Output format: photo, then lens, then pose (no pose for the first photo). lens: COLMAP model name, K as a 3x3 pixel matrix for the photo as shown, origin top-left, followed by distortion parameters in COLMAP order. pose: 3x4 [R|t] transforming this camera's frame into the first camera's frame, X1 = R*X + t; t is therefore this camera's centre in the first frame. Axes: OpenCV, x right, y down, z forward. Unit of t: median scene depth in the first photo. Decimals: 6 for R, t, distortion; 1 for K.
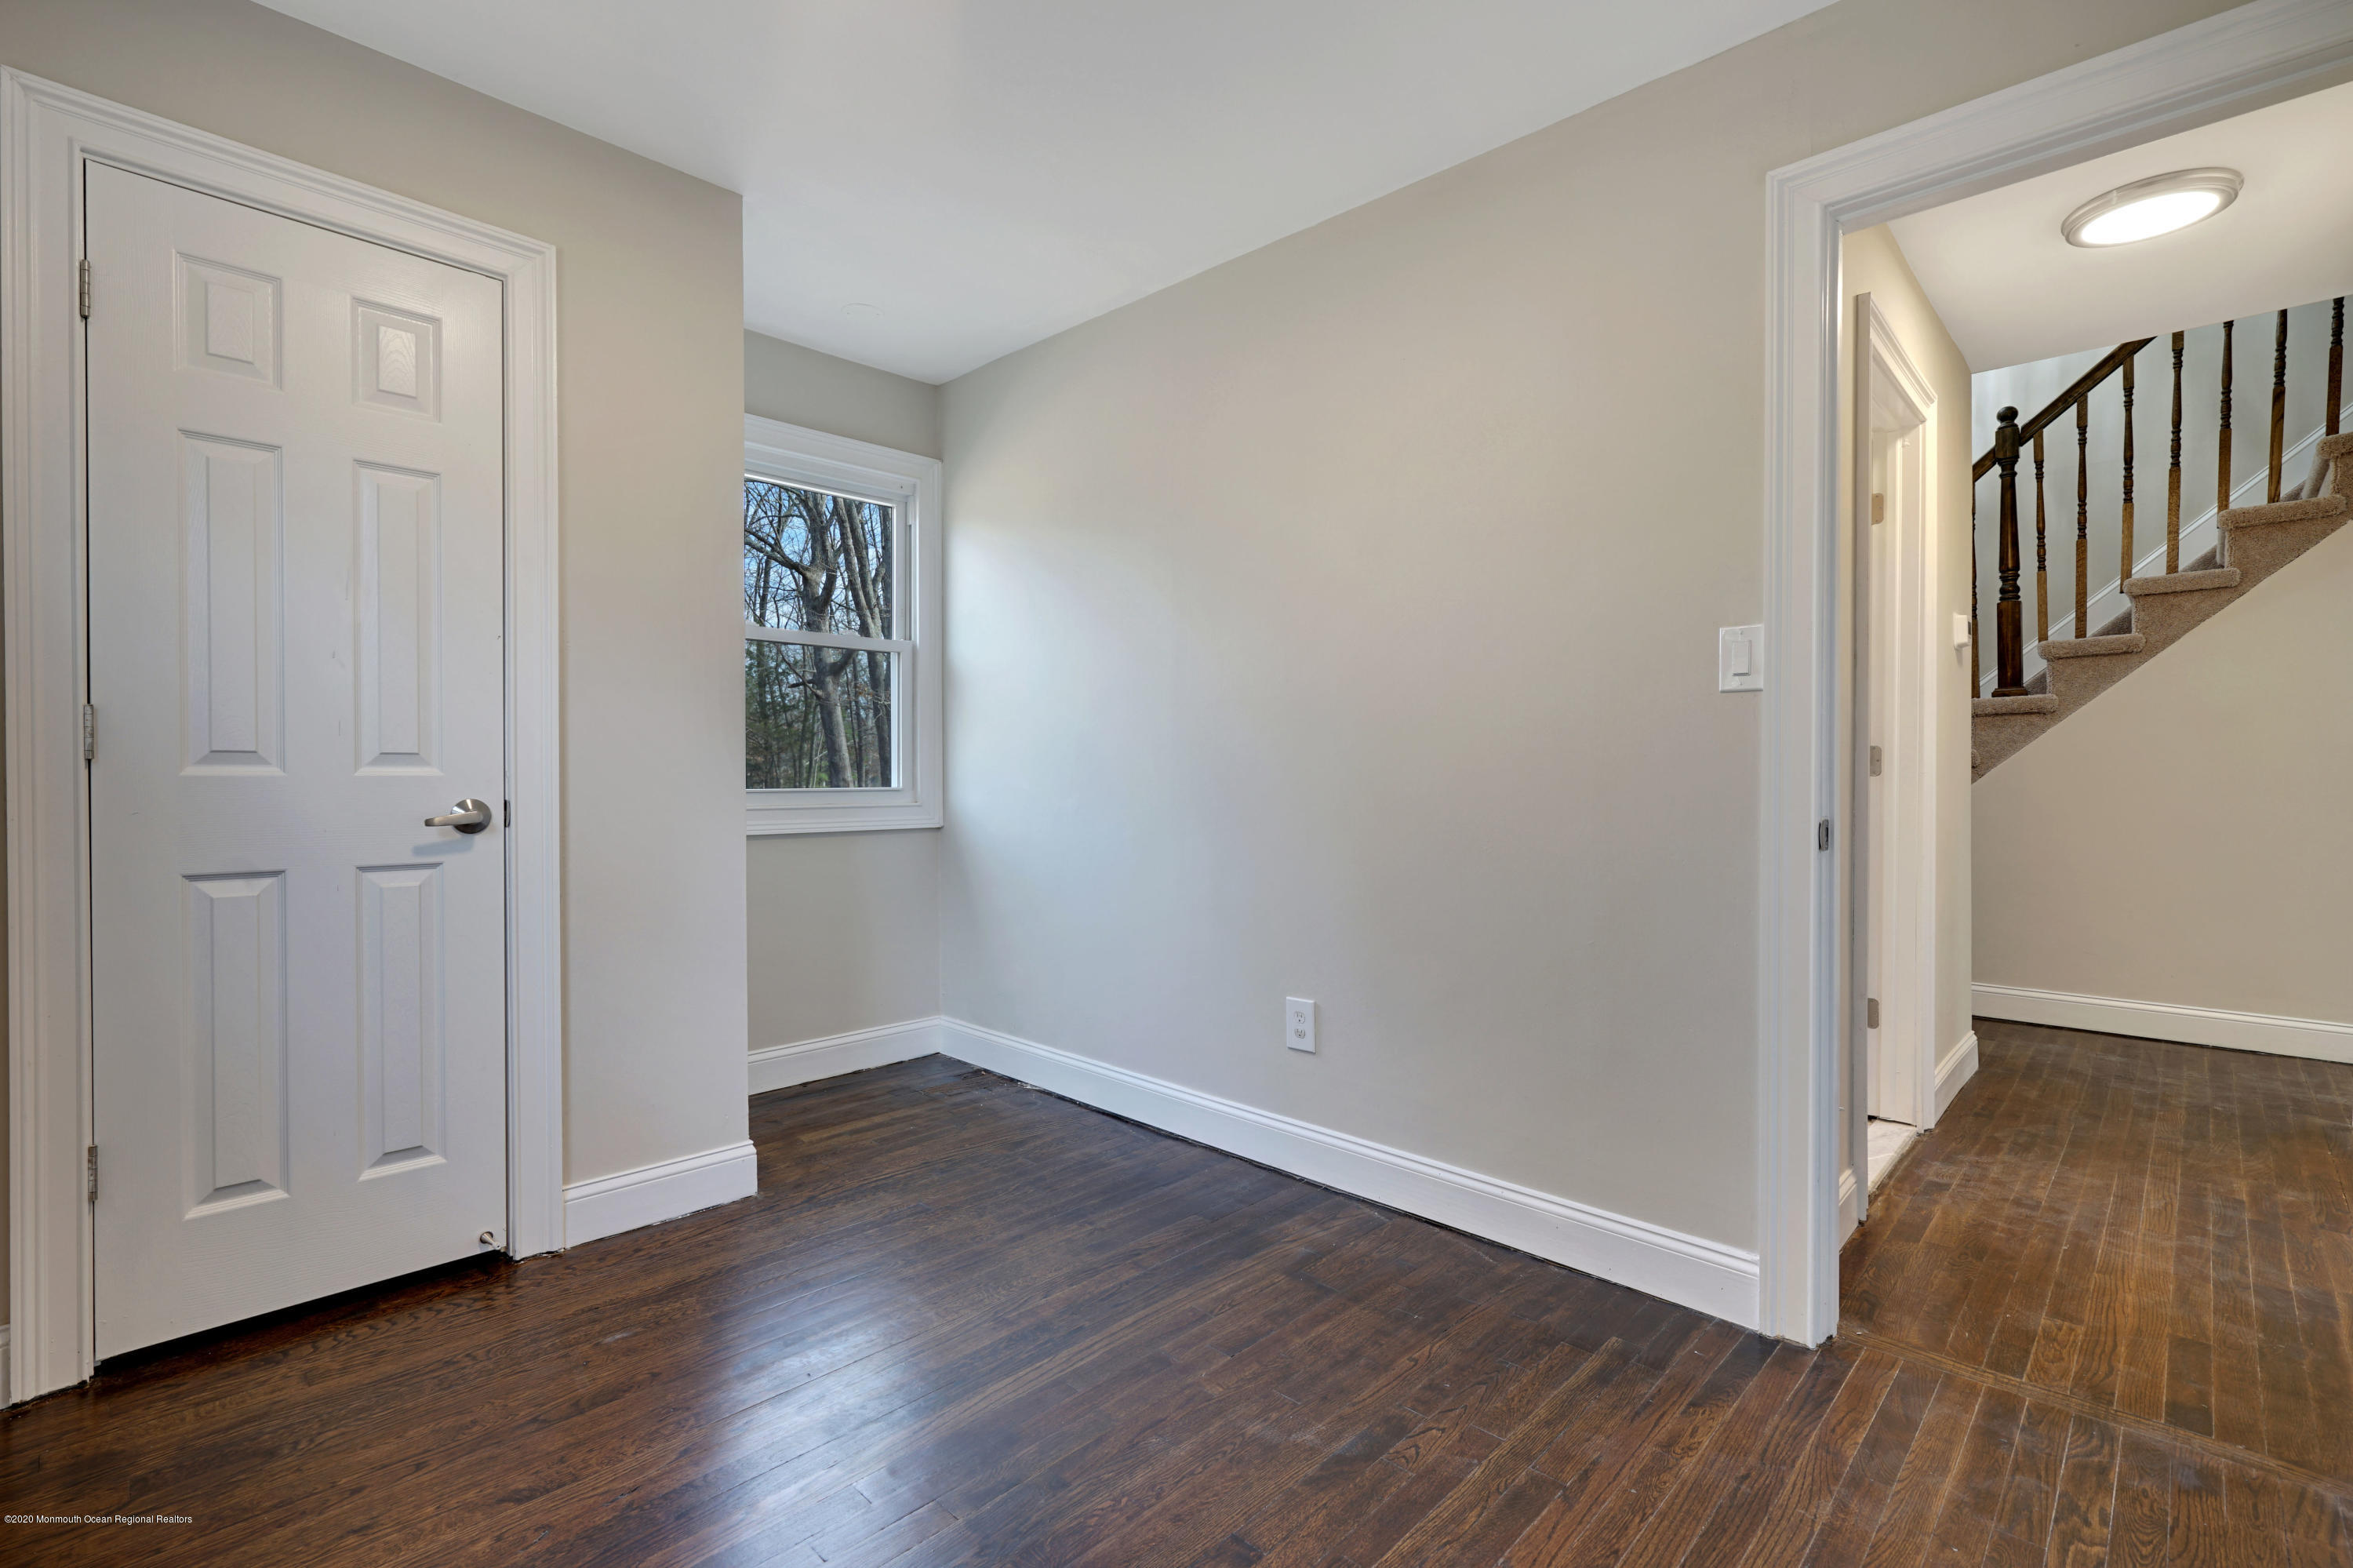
lens RADIAL K [[1058.2, 0, 1164.4], [0, 1058.2, 786.6], [0, 0, 1]] dist [-0.001752, 0.000572]
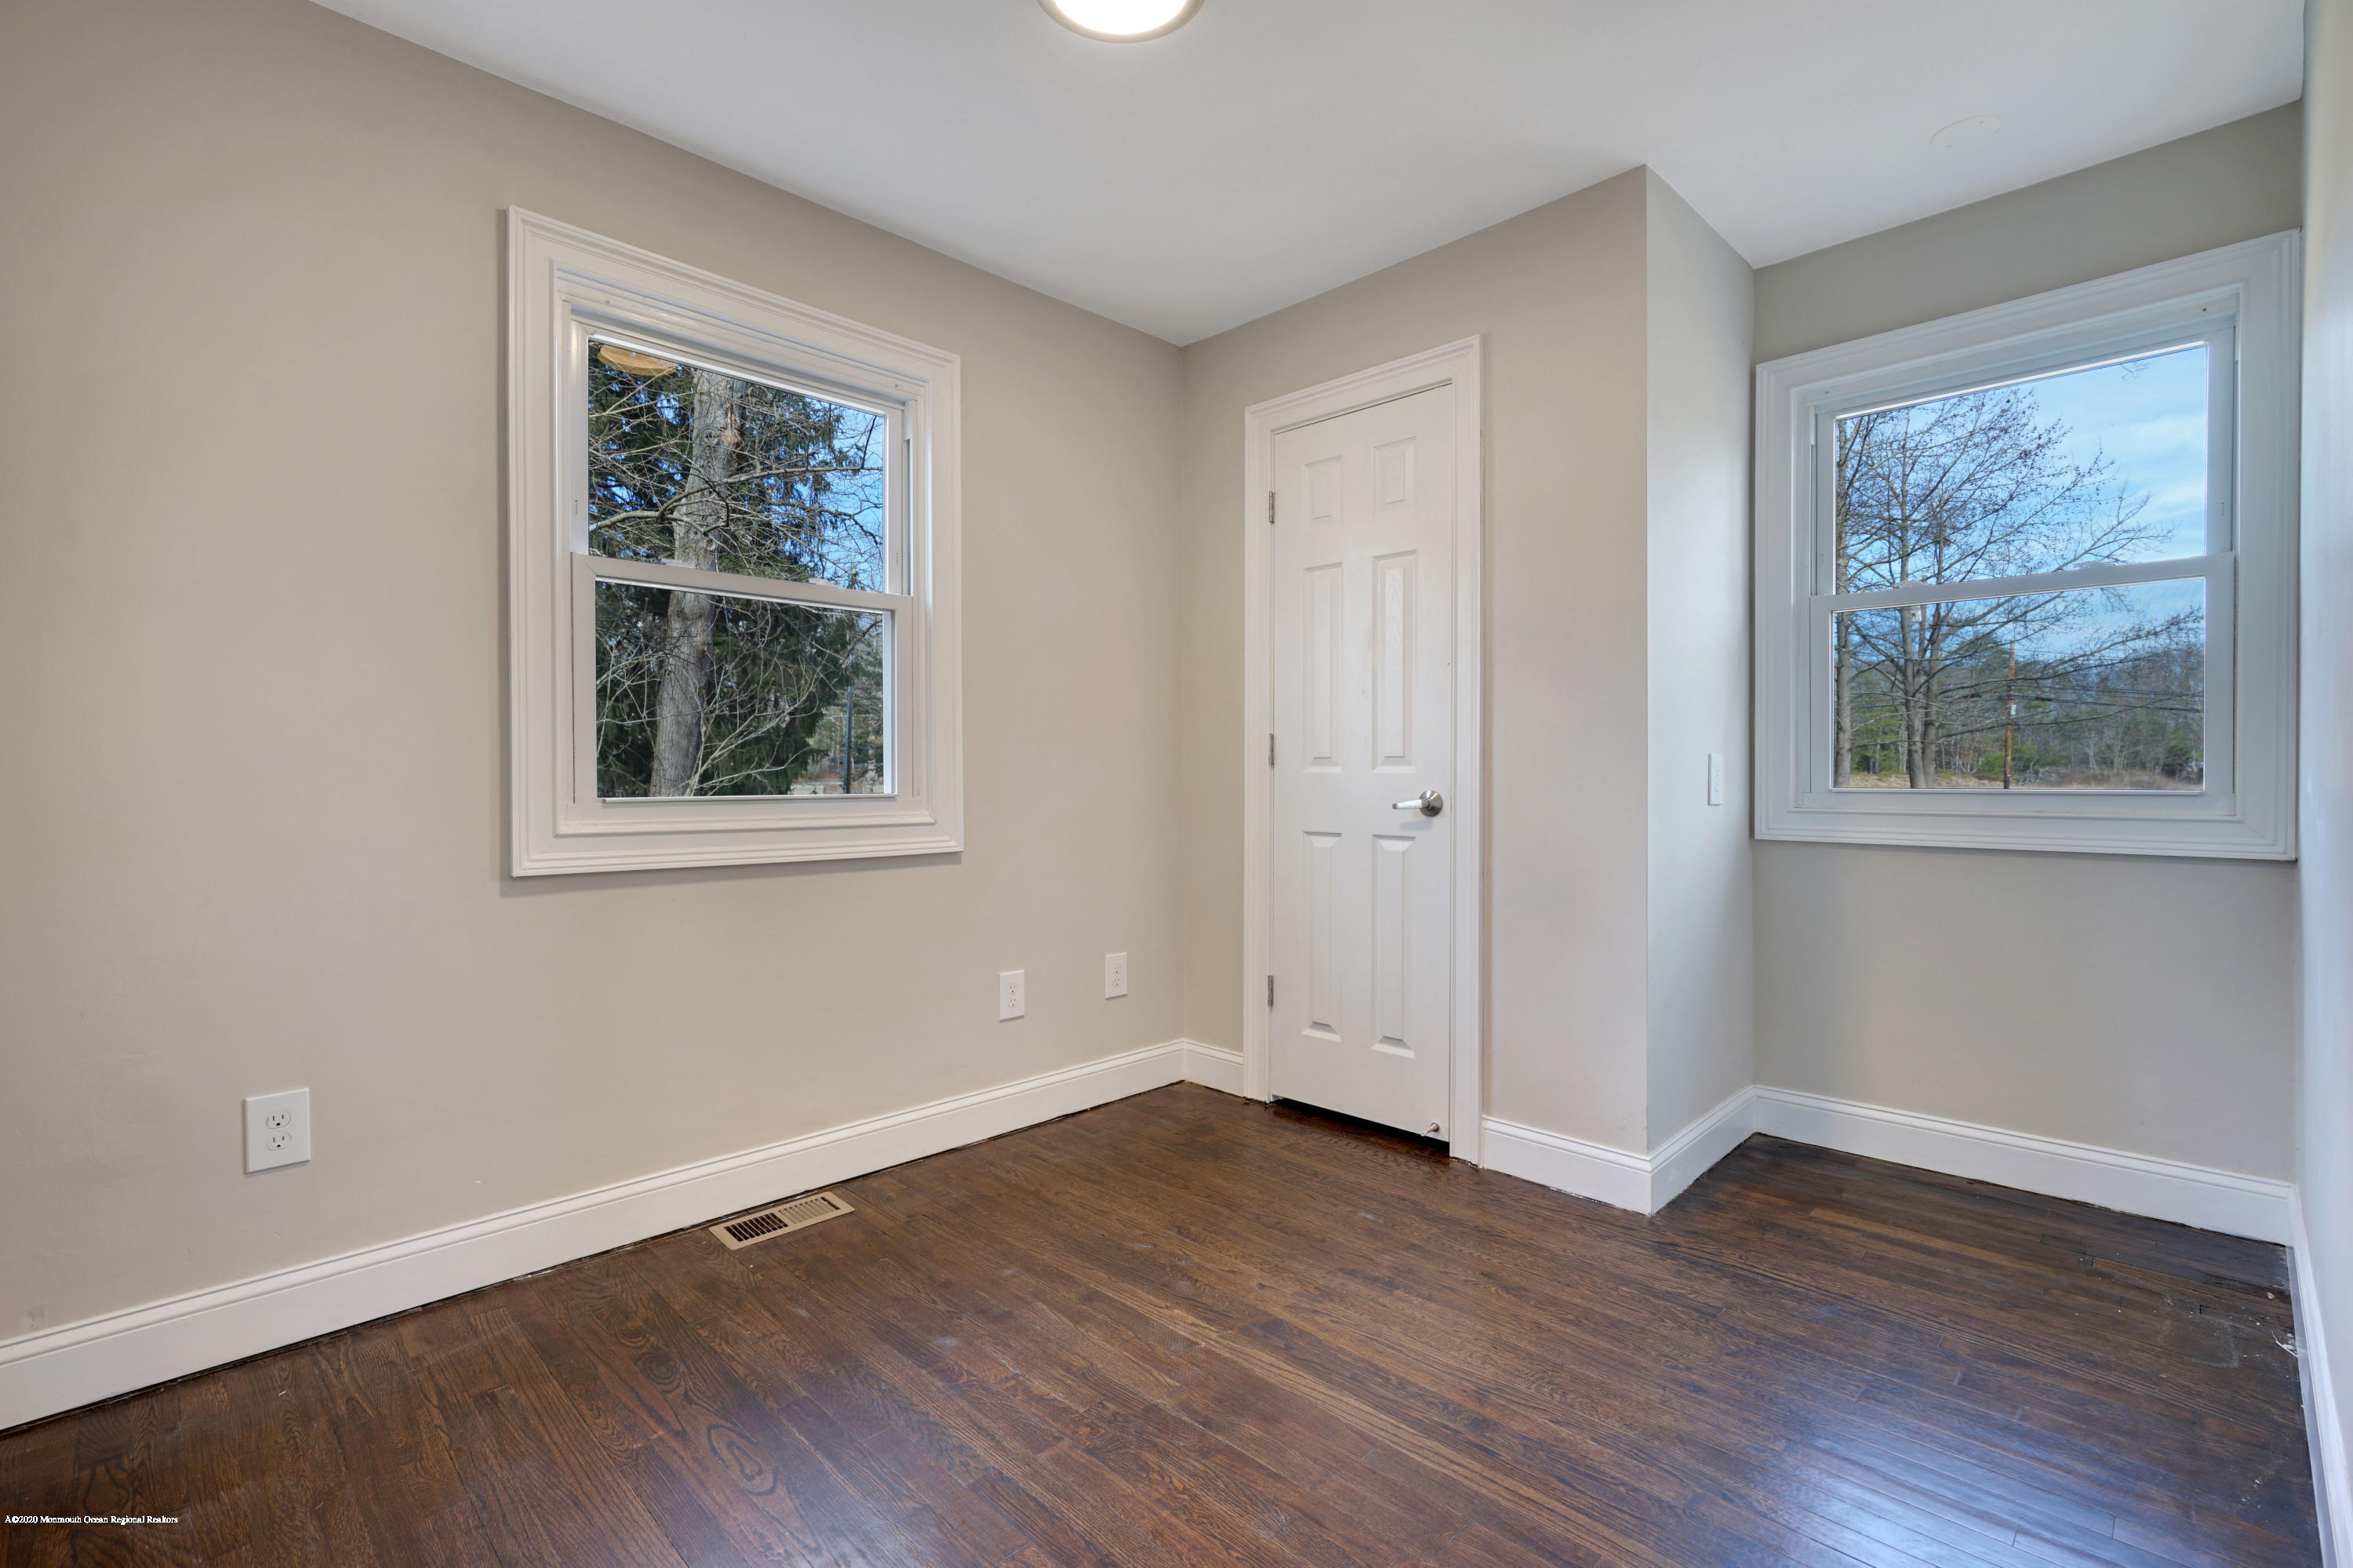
lens RADIAL K [[1062.1, 0, 1172.3], [0, 1062.1, 790.0], [0, 0, 1]] dist [-0.004360, 0.000401]
pose [[-0.013206, 0.015832, -0.999787, 0.628905], [-0.009056, 0.999832, 0.015952, -0.006417], [0.999872, 0.009265, -0.013060, 0.655502]]
